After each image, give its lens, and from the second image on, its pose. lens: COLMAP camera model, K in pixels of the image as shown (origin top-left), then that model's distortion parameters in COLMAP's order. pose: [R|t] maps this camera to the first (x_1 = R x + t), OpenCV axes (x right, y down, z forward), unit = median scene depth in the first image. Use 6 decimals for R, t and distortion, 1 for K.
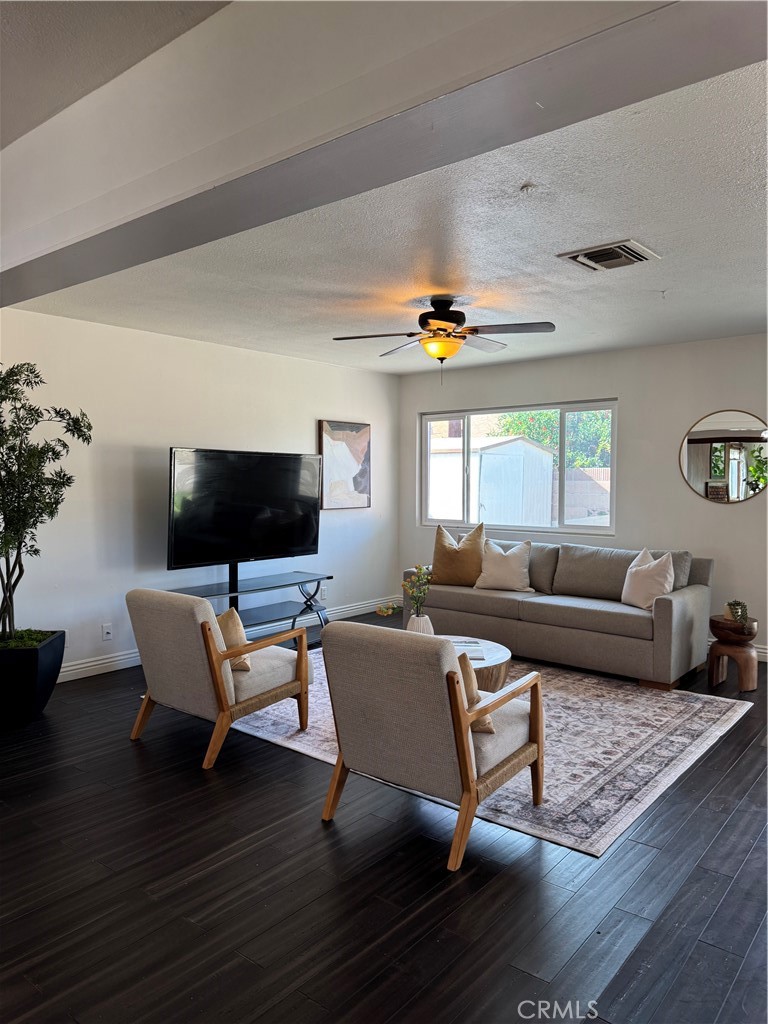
lens RADIAL K [[723.0, 0, 384.0], [0, 723.0, 512.0], [0, 0, 1]] dist [0.114393, -0.198364]
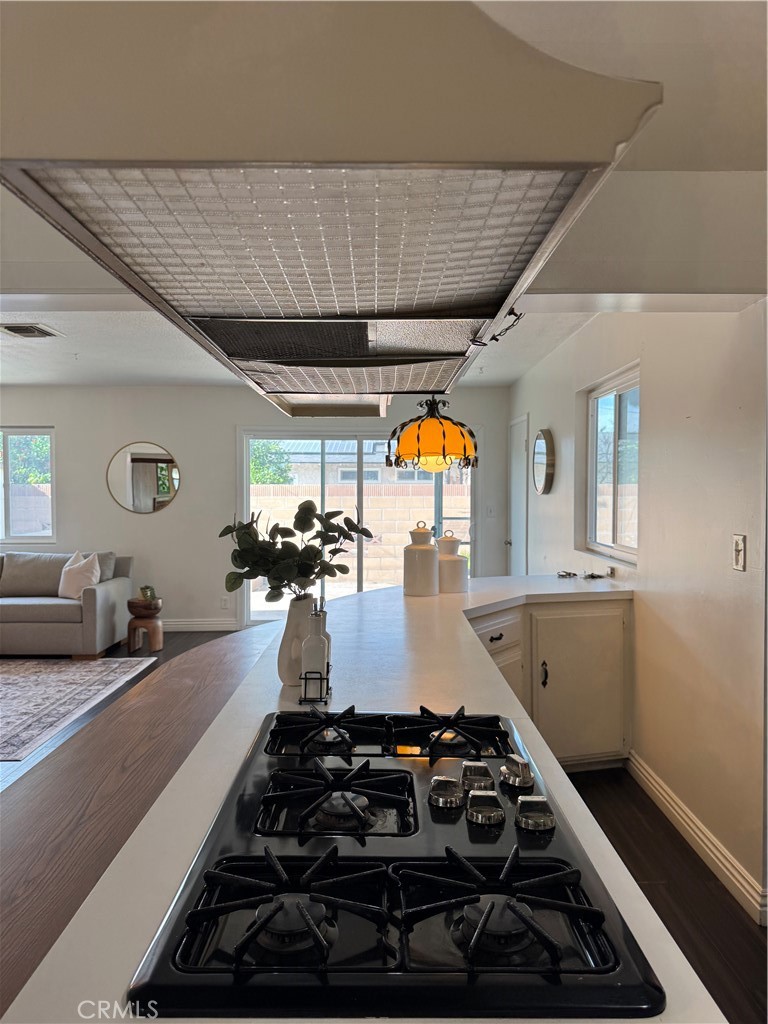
lens RADIAL K [[723.0, 0, 384.0], [0, 723.0, 512.0], [0, 0, 1]] dist [0.114393, -0.198364]
pose [[0.770353, -0.018623, 0.637345, -0.036486], [0.032658, 0.999414, -0.010271, 0.014176], [-0.636780, 0.028727, 0.770510, -0.314126]]
